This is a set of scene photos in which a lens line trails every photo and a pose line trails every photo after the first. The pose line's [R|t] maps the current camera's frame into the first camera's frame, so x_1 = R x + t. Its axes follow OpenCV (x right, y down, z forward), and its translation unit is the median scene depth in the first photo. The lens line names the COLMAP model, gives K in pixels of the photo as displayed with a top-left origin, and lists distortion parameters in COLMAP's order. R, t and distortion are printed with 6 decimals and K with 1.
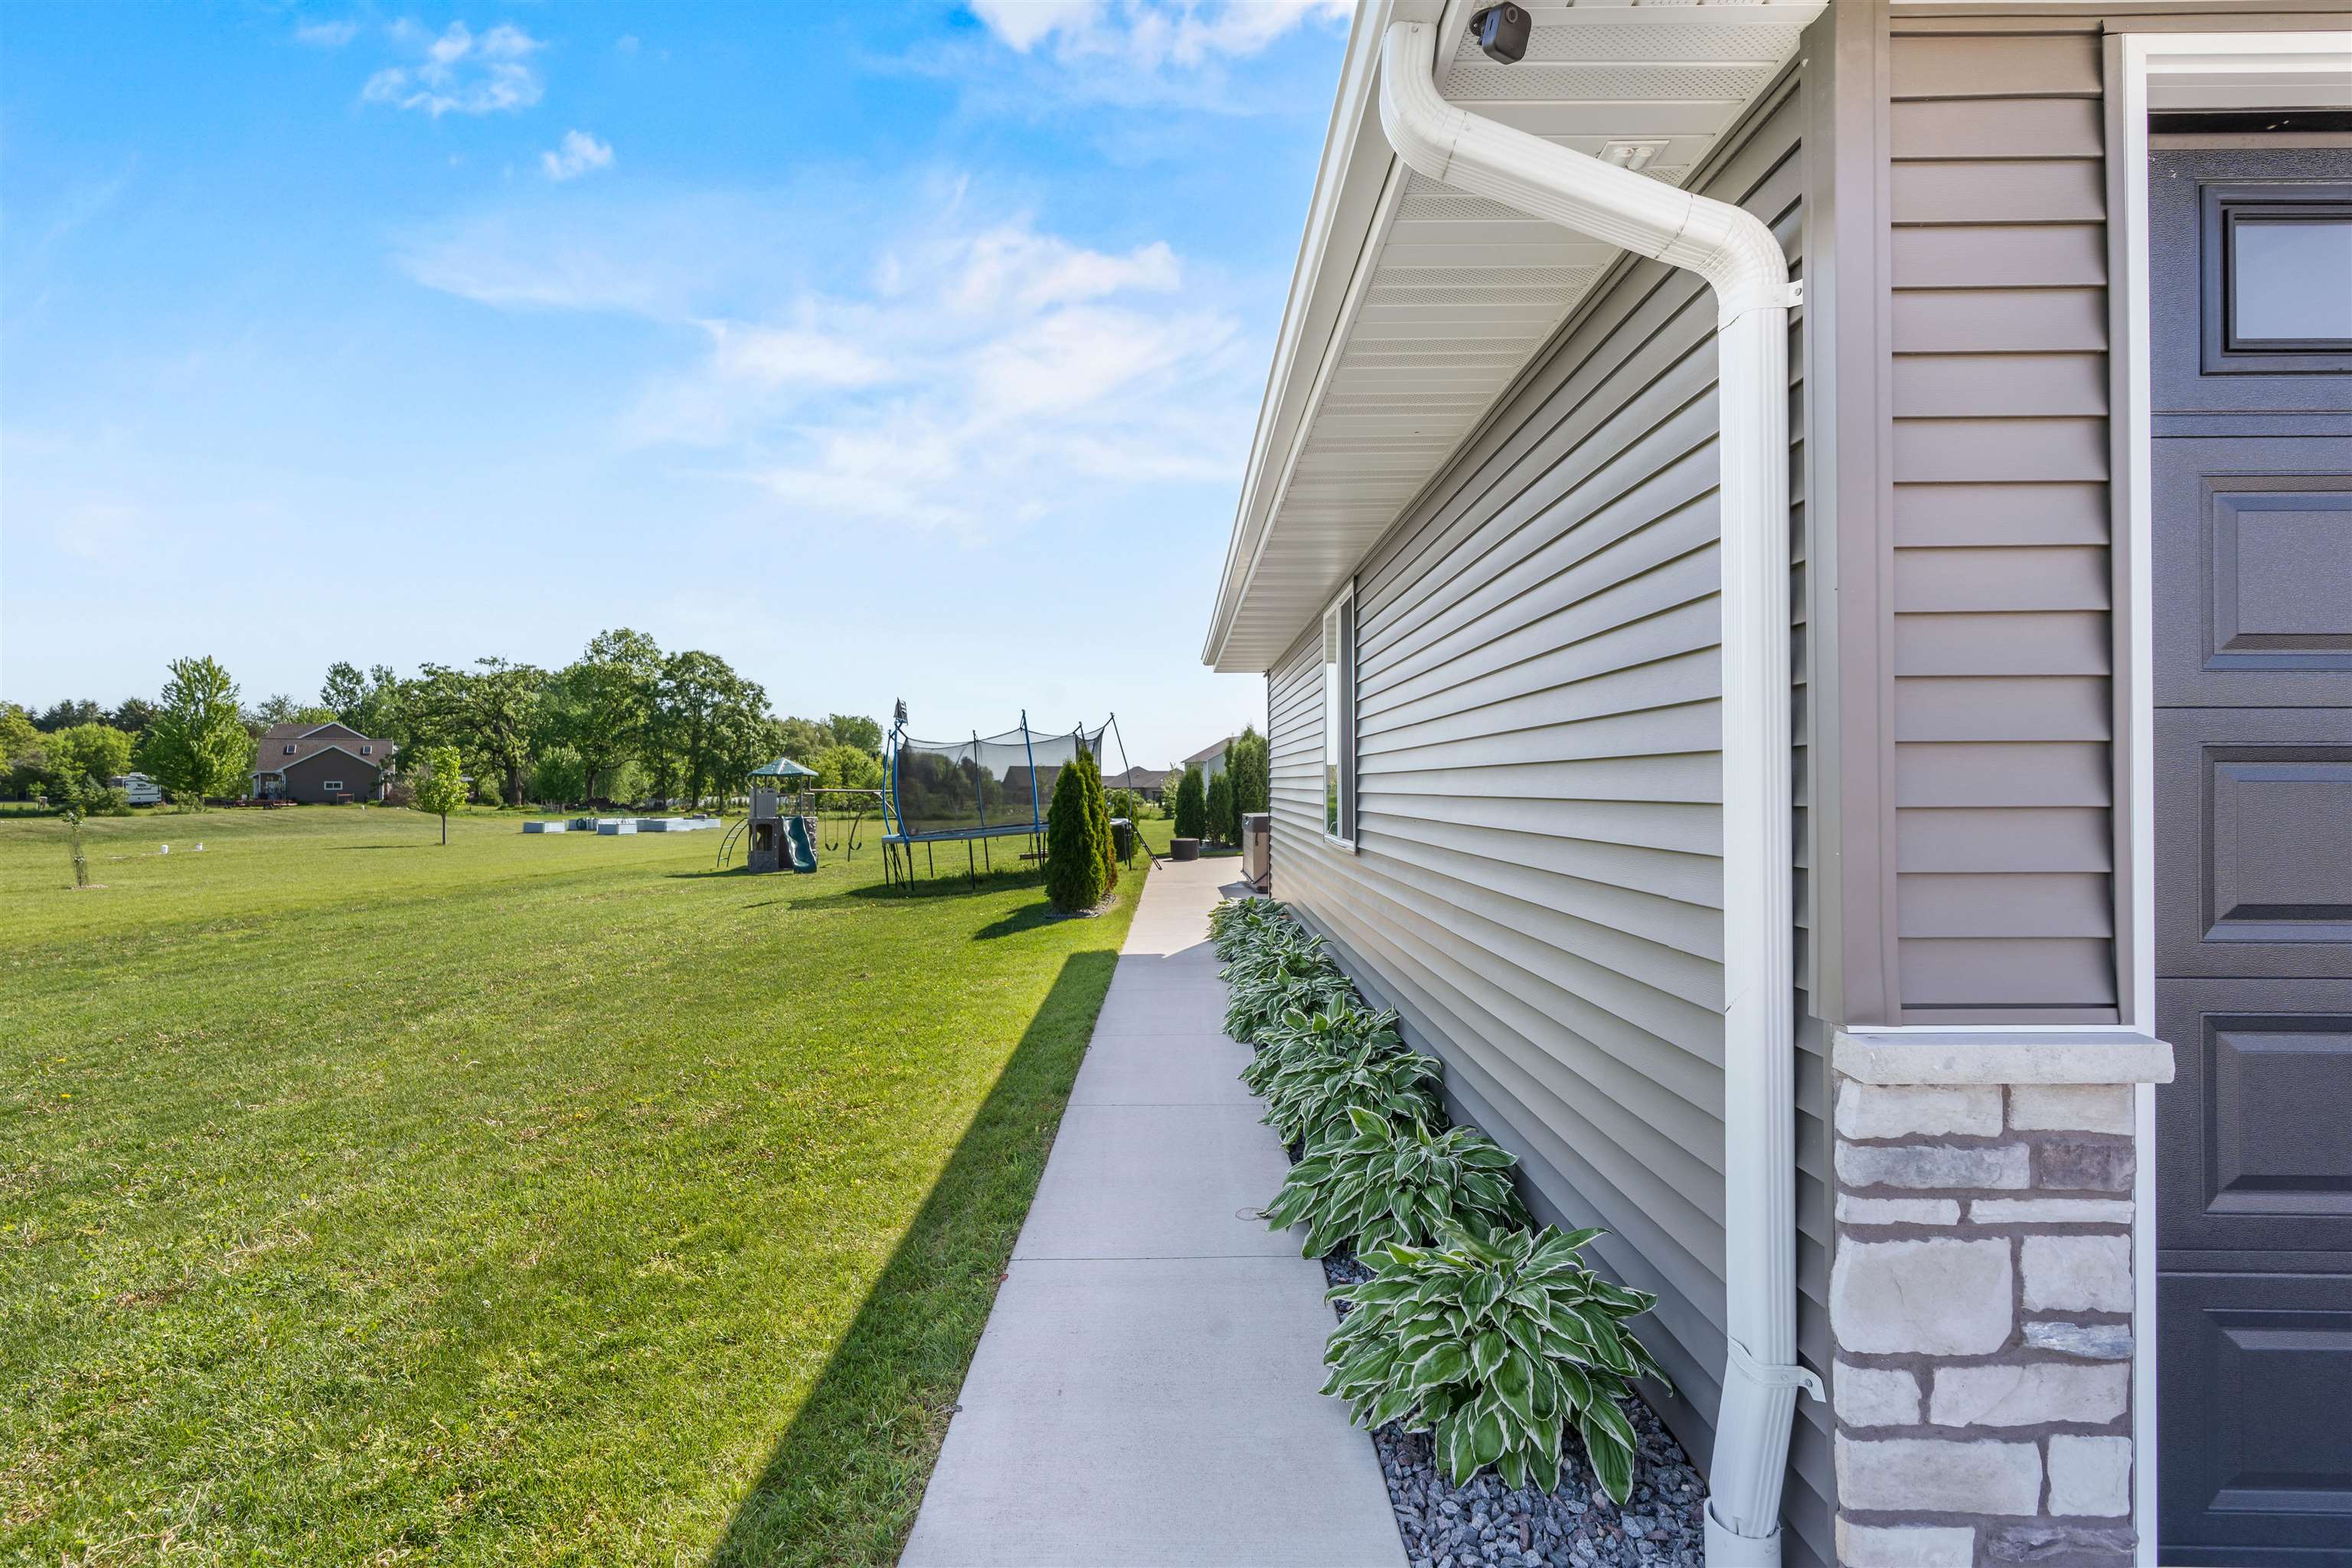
lens RADIAL K [[1064.0, 0, 1171.5], [0, 1064.0, 772.7], [0, 0, 1]] dist [-0.005749, 0.001941]
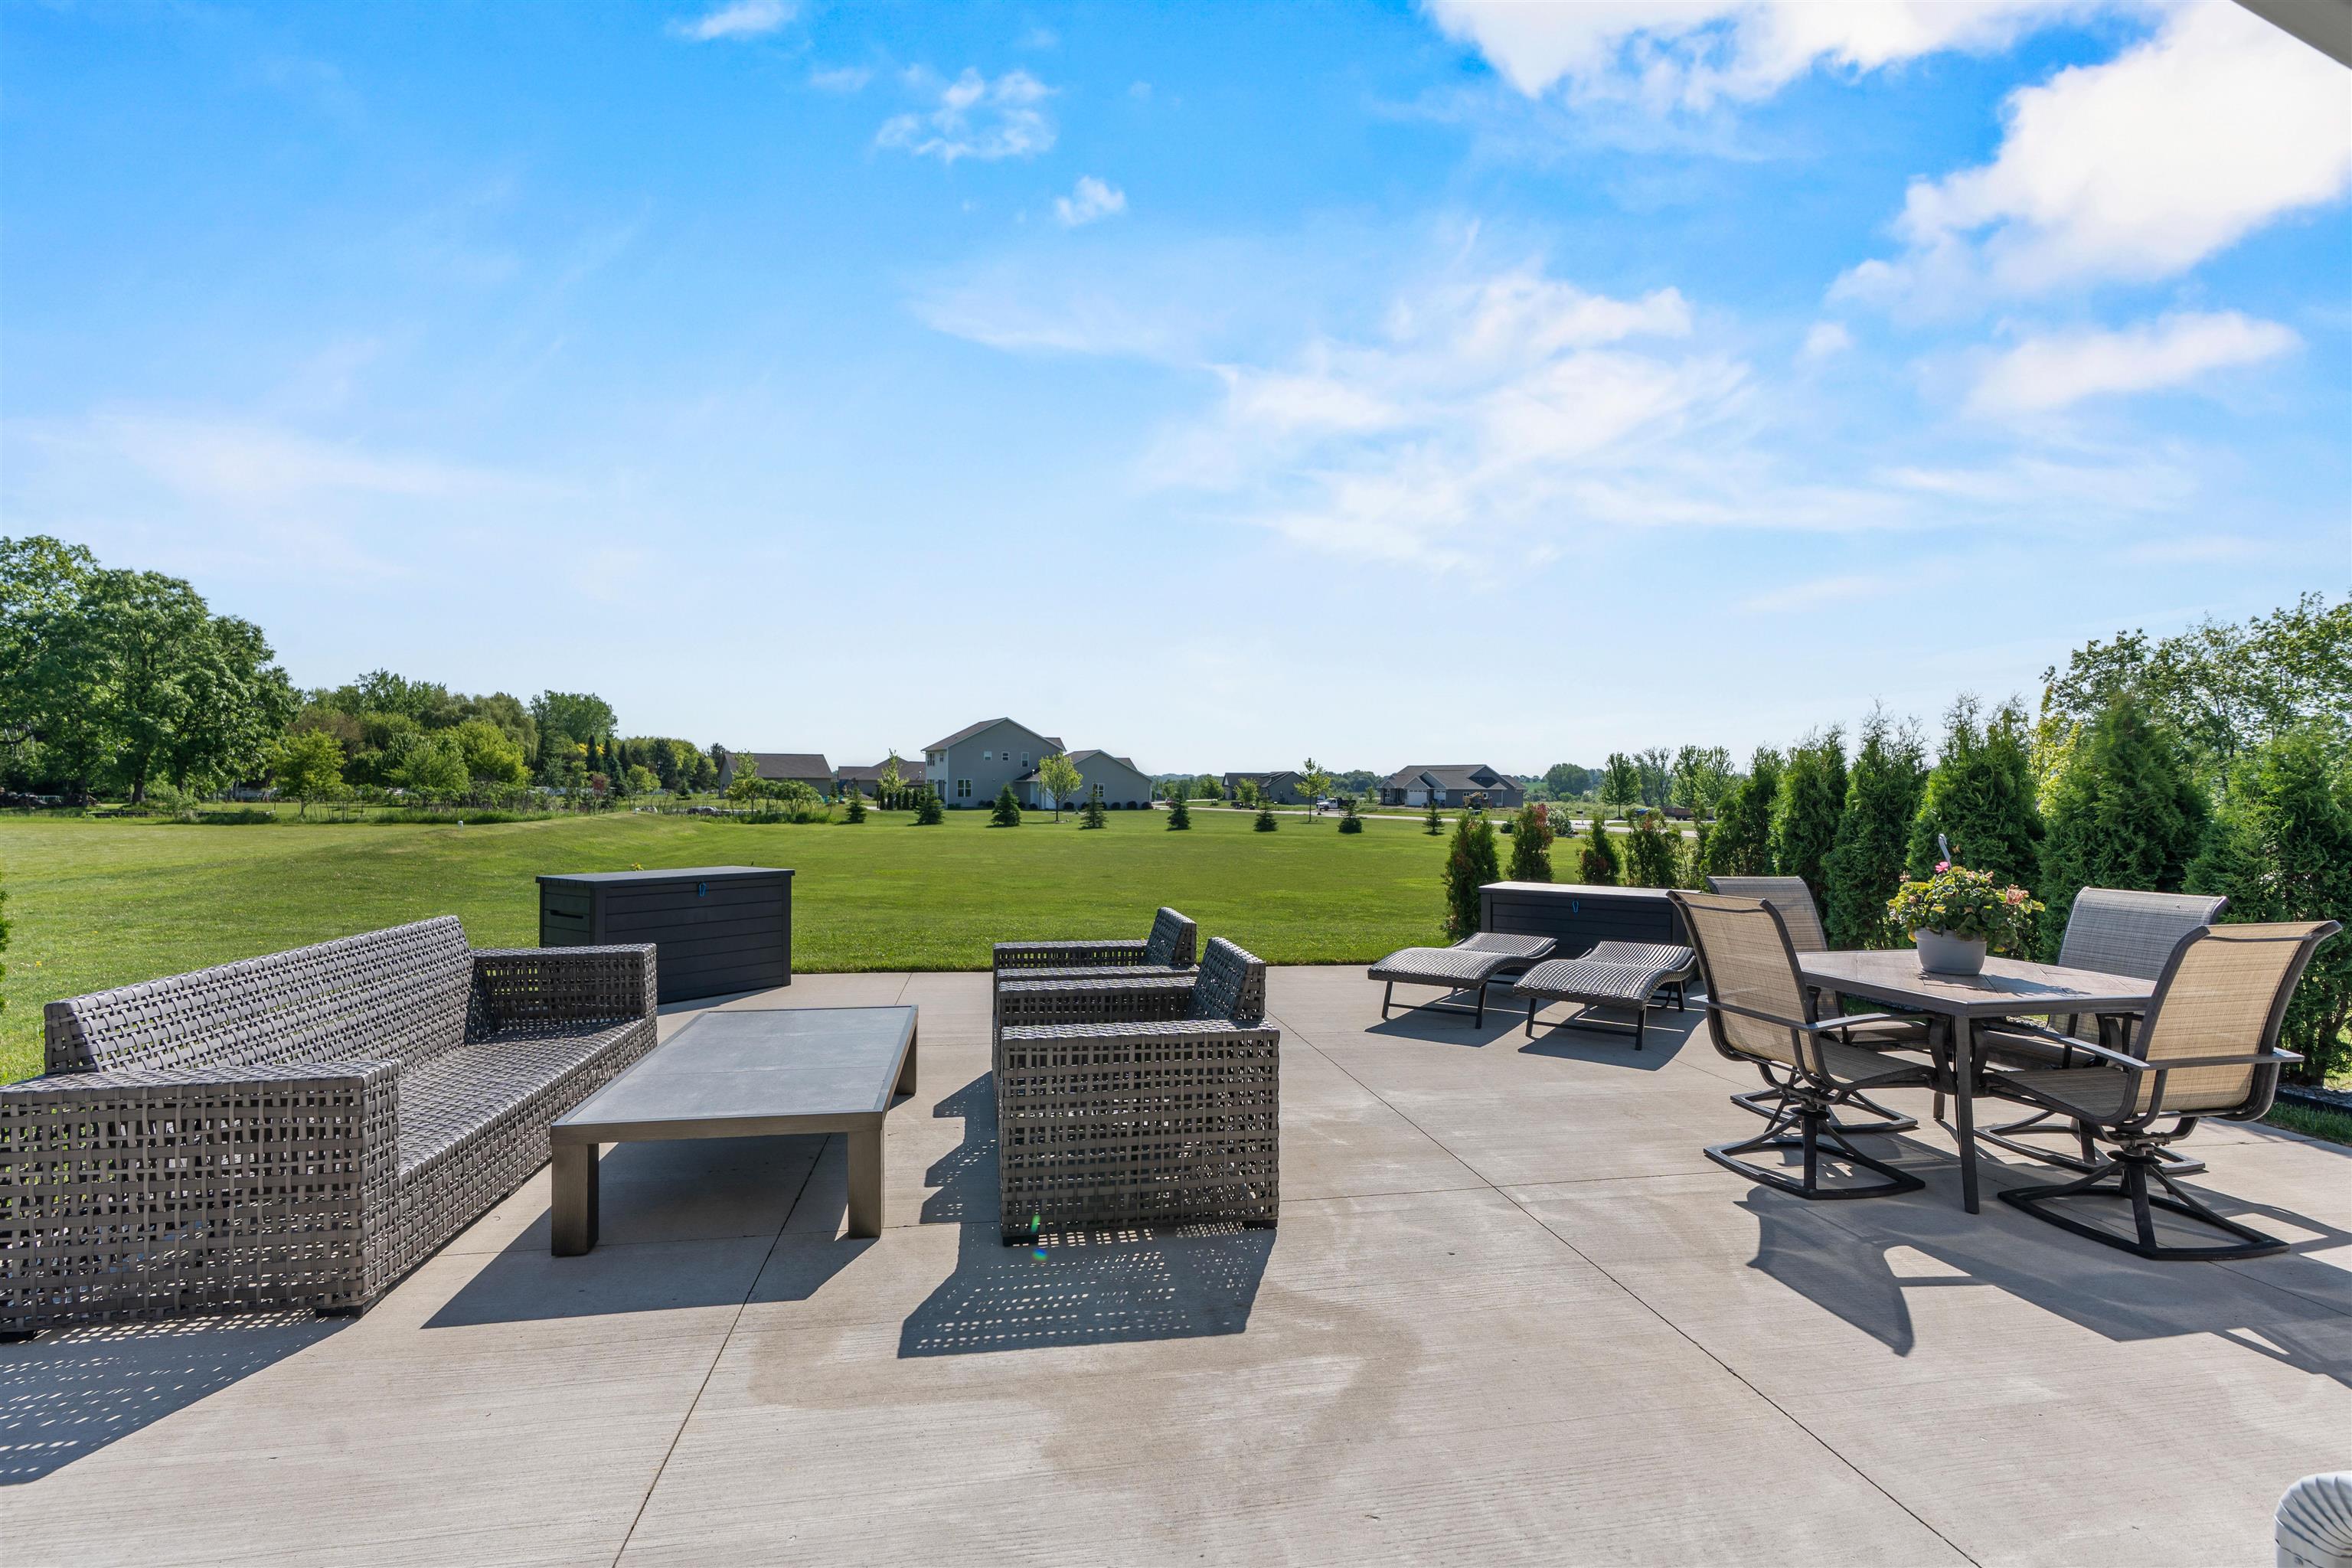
lens RADIAL K [[1064.0, 0, 1164.7], [0, 1064.0, 773.8], [0, 0, 1]] dist [-0.005749, 0.001941]
pose [[0.985197, 0.012558, 0.170963, 0.085086], [-0.013590, 0.999896, 0.004869, 0.002900], [-0.170884, -0.007120, 0.985265, 0.241237]]
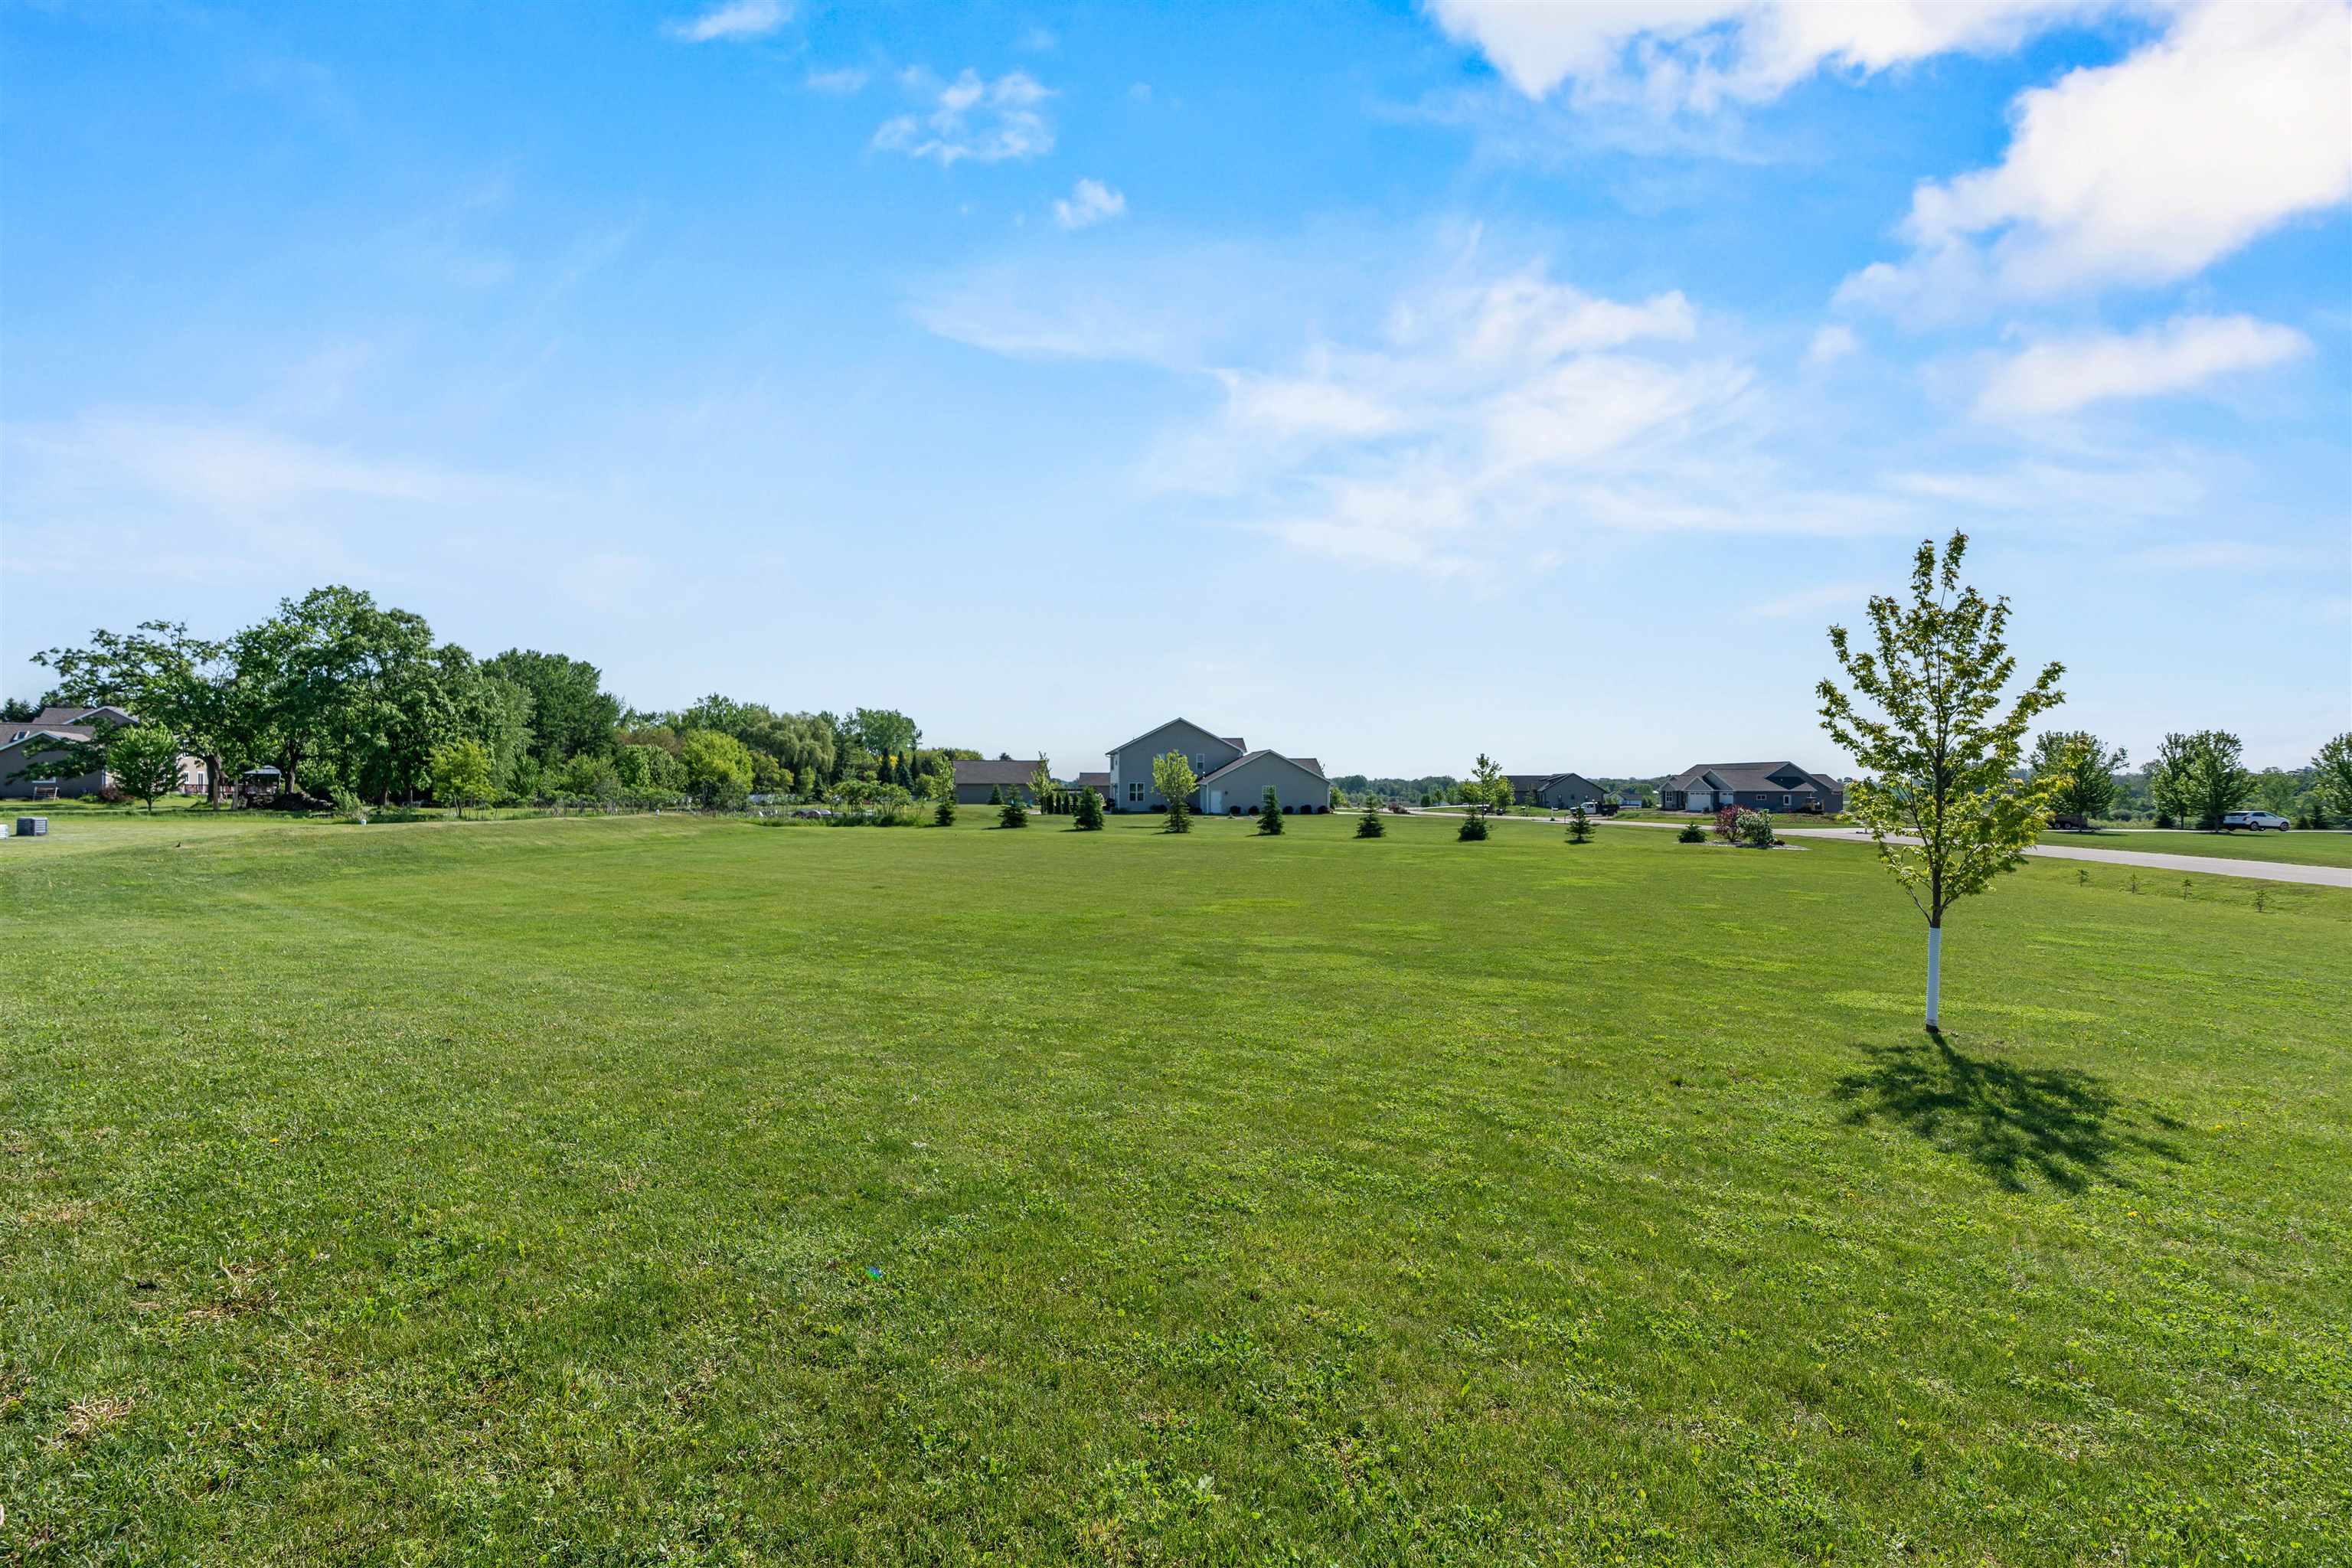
lens RADIAL K [[1064.0, 0, 1156.2], [0, 1064.0, 793.6], [0, 0, 1]] dist [-0.005749, 0.001941]
pose [[0.991151, 0.004953, -0.132650, 0.243671], [-0.002419, 0.999812, 0.019264, 0.007336], [0.132721, -0.018772, 0.990976, 0.312544]]
